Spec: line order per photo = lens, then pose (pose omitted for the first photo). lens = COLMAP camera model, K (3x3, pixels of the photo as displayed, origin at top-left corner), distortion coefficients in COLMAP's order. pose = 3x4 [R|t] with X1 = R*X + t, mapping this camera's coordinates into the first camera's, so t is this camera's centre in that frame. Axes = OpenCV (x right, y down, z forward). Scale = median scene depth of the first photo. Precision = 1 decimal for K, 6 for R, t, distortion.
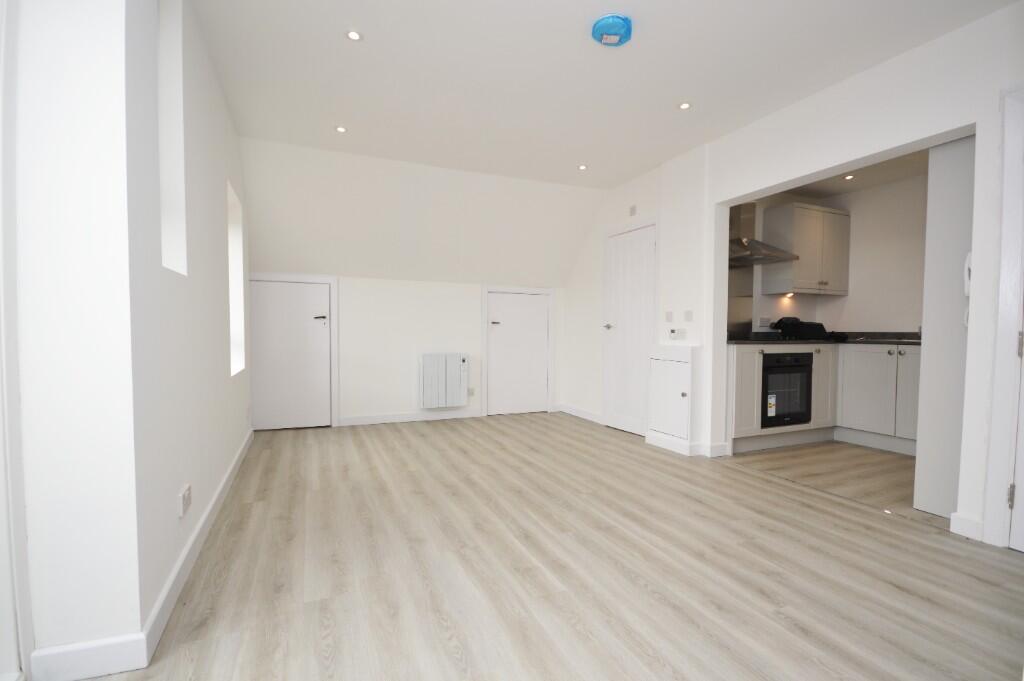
lens RADIAL K [[466.3, 0, 511.3], [0, 466.3, 349.4], [0, 0, 1]] dist [-0.002363, -0.000846]
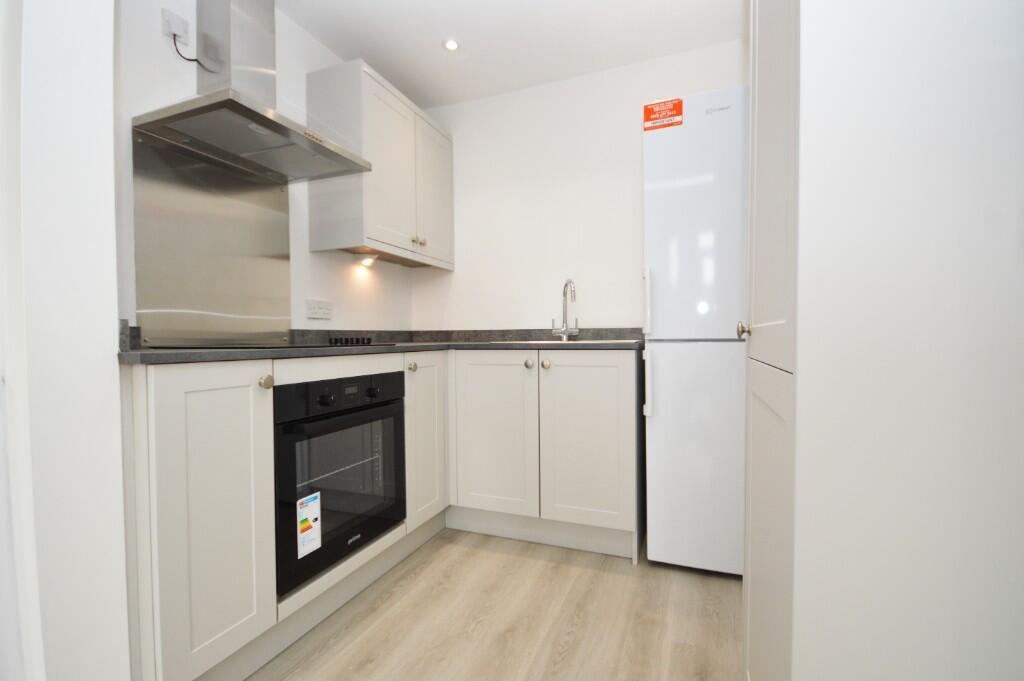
lens RADIAL K [[456.0, 0, 511.6], [0, 456.0, 350.1], [0, 0, 1]] dist [-0.000524, -0.000048]
pose [[0.714093, -0.028595, 0.699467, 0.409264], [0.038412, 0.999261, 0.001635, -0.011366], [-0.698996, 0.025700, 0.714663, 0.602430]]
